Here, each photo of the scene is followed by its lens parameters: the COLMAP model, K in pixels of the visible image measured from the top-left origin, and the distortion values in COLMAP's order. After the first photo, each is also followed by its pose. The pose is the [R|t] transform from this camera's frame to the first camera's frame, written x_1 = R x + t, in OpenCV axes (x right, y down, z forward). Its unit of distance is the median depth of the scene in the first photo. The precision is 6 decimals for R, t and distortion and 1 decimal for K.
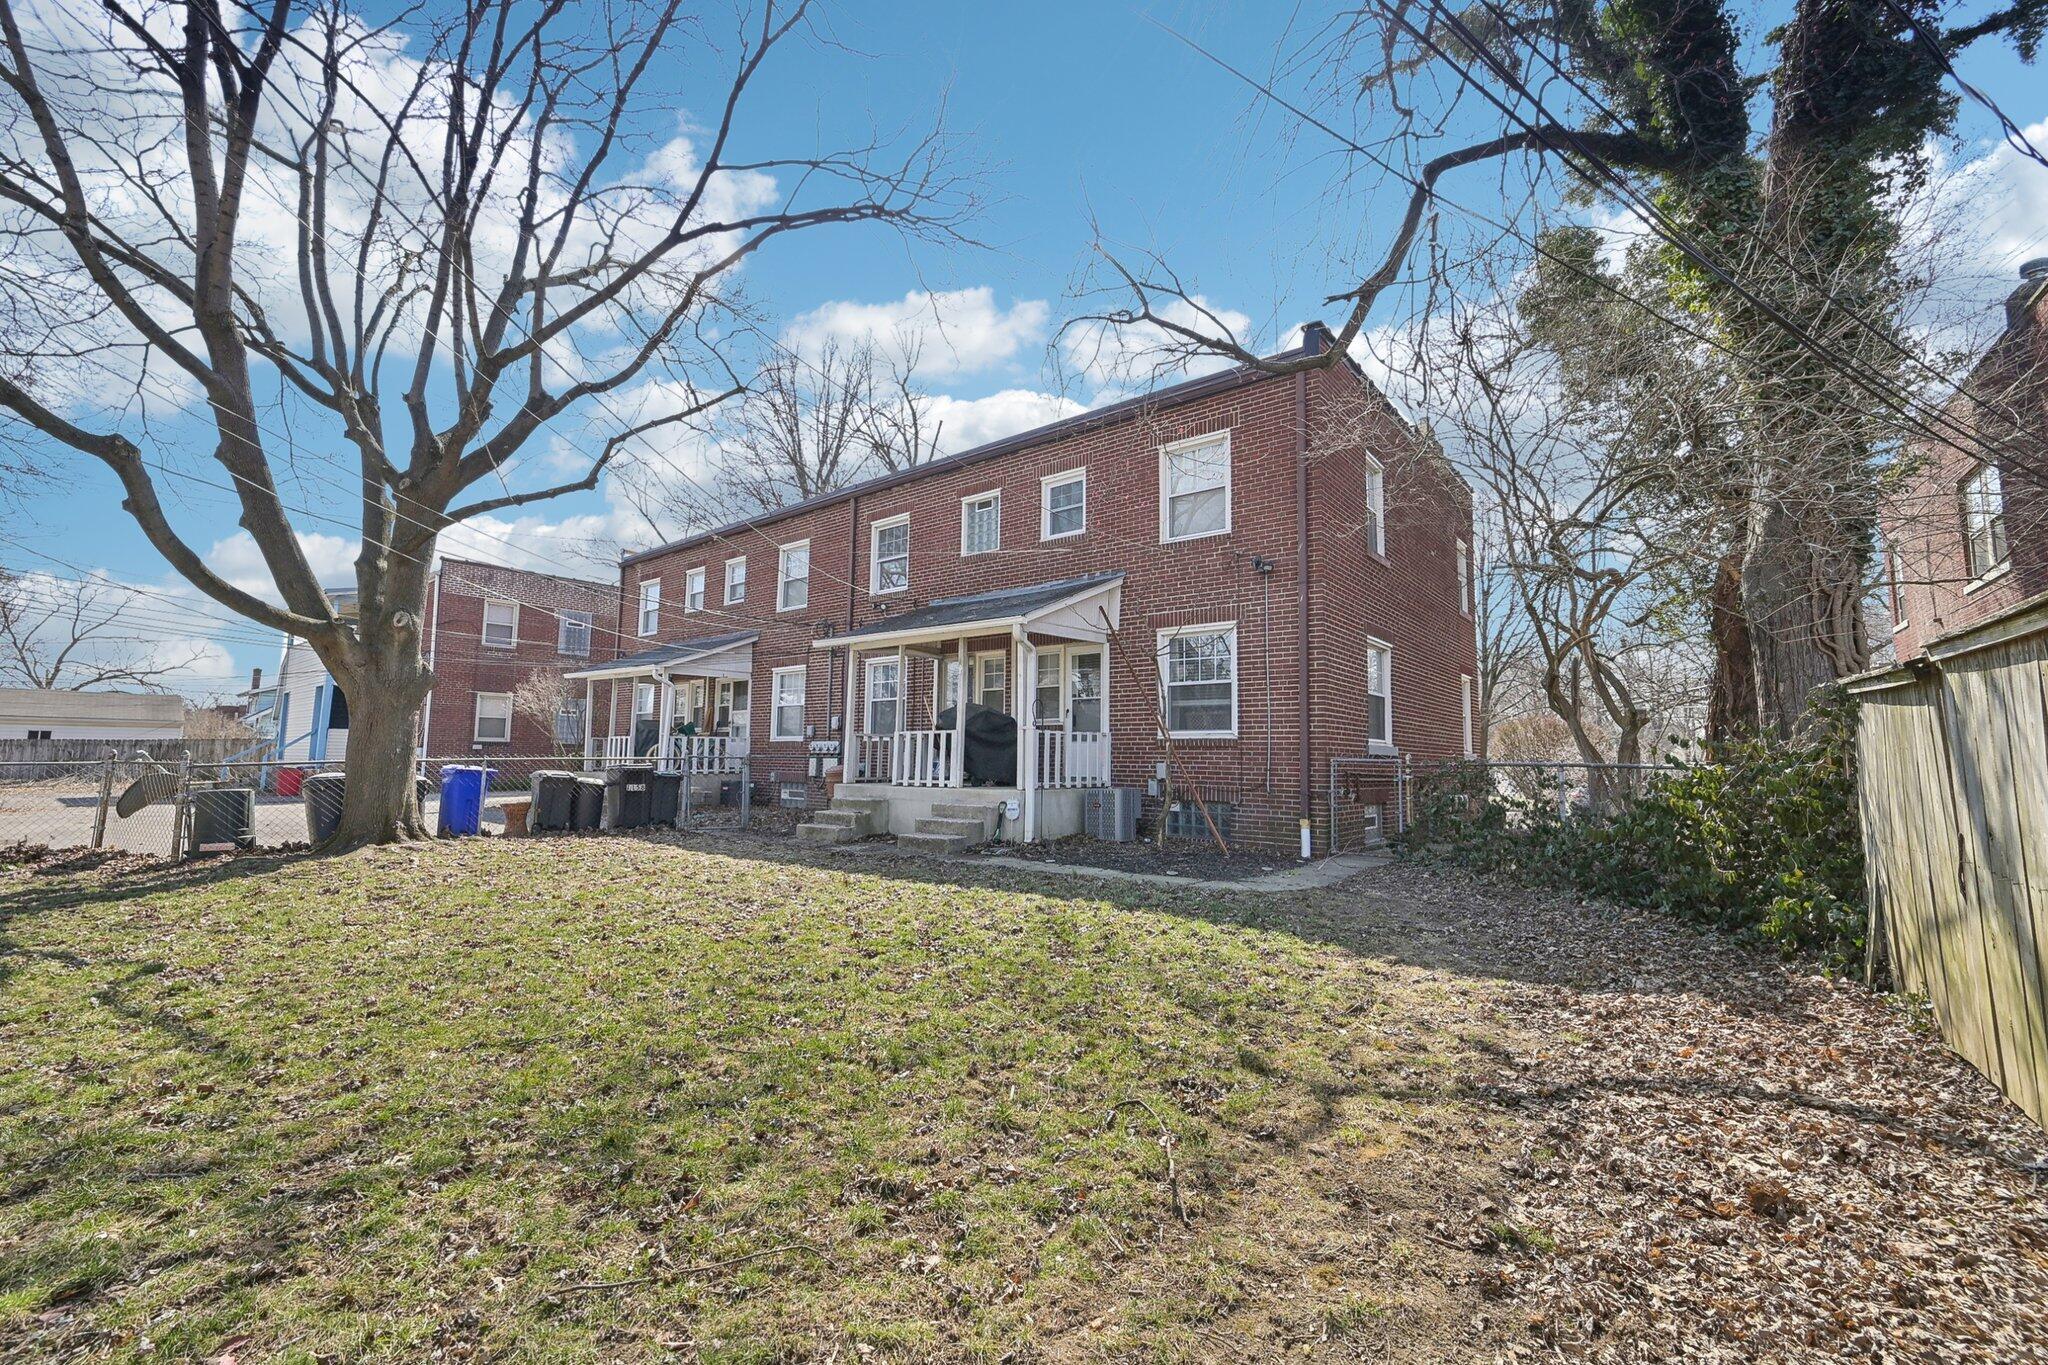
lens RADIAL K [[823.8, 0, 1015.7], [0, 823.8, 671.6], [0, 0, 1]] dist [0.000635, 0.001099]
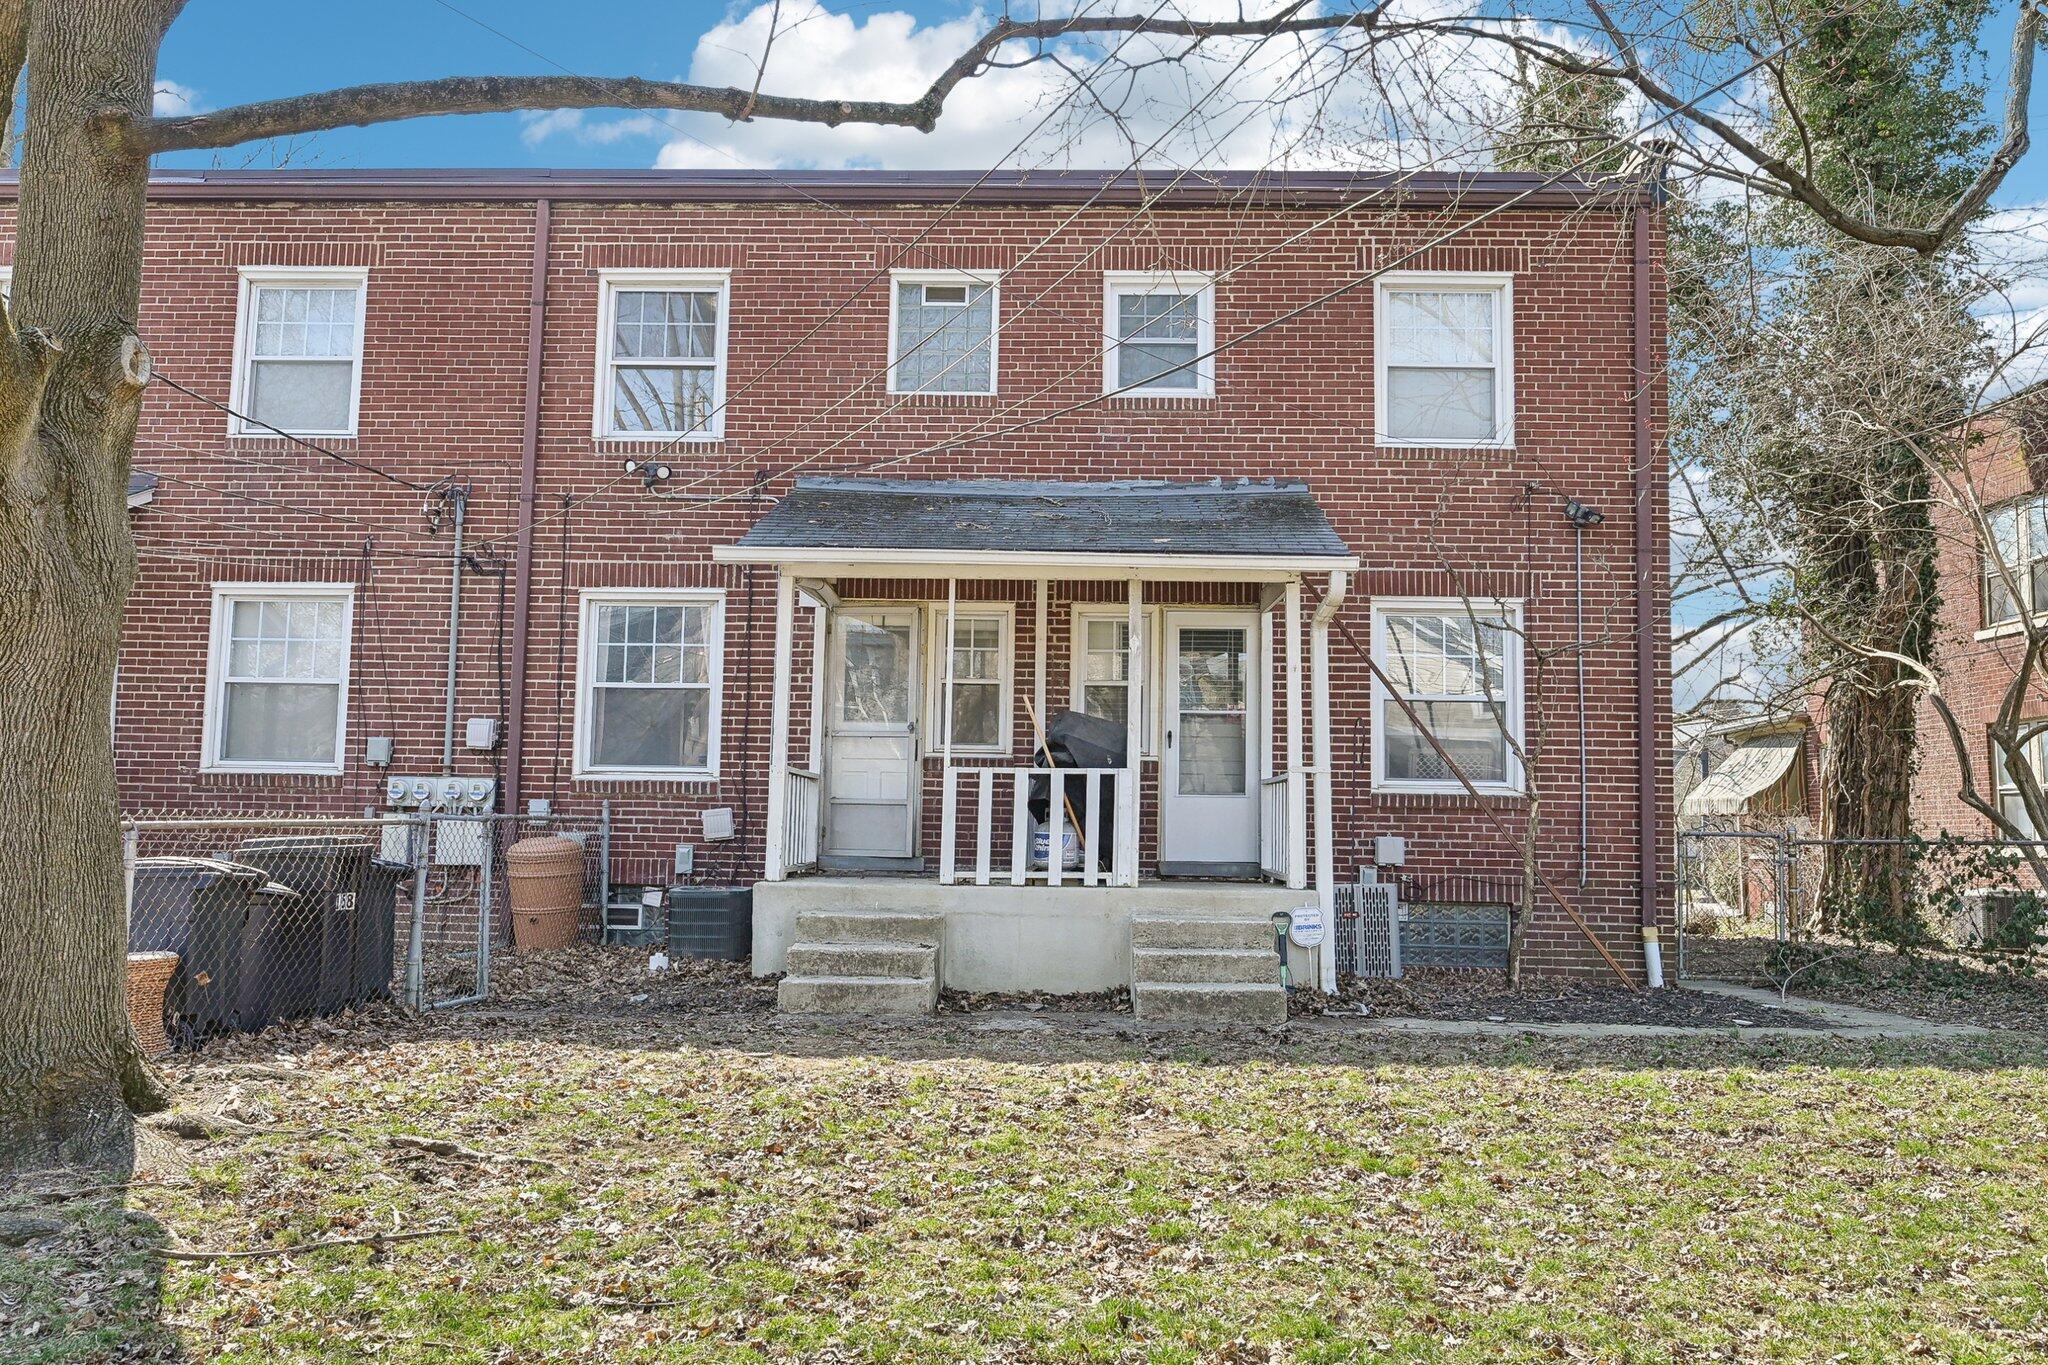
lens RADIAL K [[1603.3, 0, 1015.8], [0, 1603.3, 670.4], [0, 0, 1]] dist [-0.002850, 0.001052]
pose [[0.795514, 0.064799, 0.602460, -0.658737], [-0.073025, 0.997271, -0.010838, 0.026605], [-0.601518, -0.035373, 0.798076, 0.268604]]
